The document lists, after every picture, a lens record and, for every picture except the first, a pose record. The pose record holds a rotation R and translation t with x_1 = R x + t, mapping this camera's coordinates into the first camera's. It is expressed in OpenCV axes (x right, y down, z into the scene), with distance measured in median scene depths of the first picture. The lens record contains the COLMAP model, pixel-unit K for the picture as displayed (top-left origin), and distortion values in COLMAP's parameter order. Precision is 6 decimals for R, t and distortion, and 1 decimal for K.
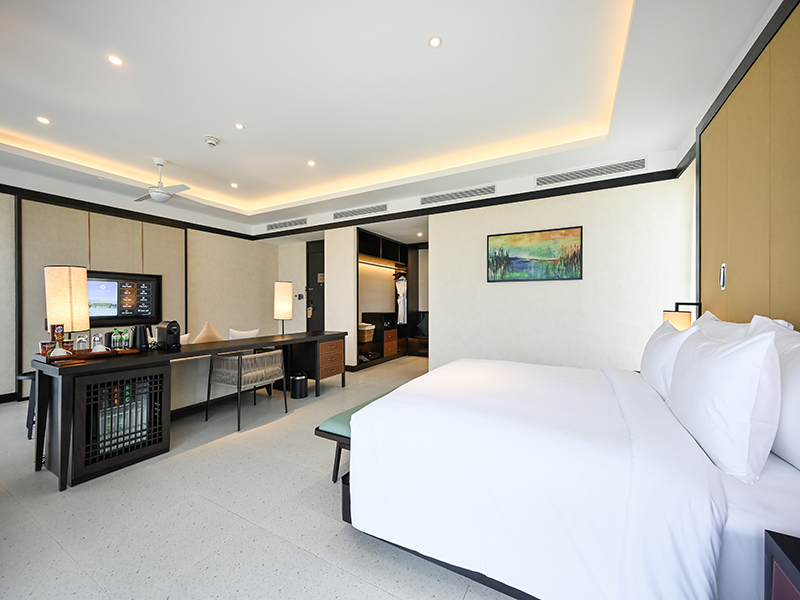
lens RADIAL K [[319.6, 0, 400.7], [0, 319.6, 304.5], [0, 0, 1]] dist [-0.001173, 0.000103]
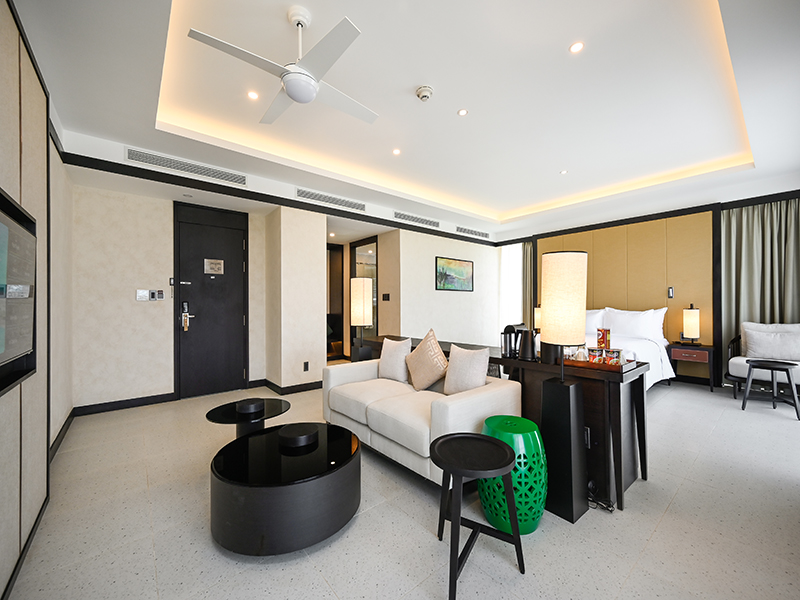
lens RADIAL K [[319.6, 0, 400.7], [0, 319.6, 304.5], [0, 0, 1]] dist [-0.001173, 0.000103]
pose [[0.363607, -0.004681, 0.931541, -0.765199], [0.002815, 0.999988, 0.003926, -0.008484], [-0.931548, 0.001195, 0.363616, 0.447538]]
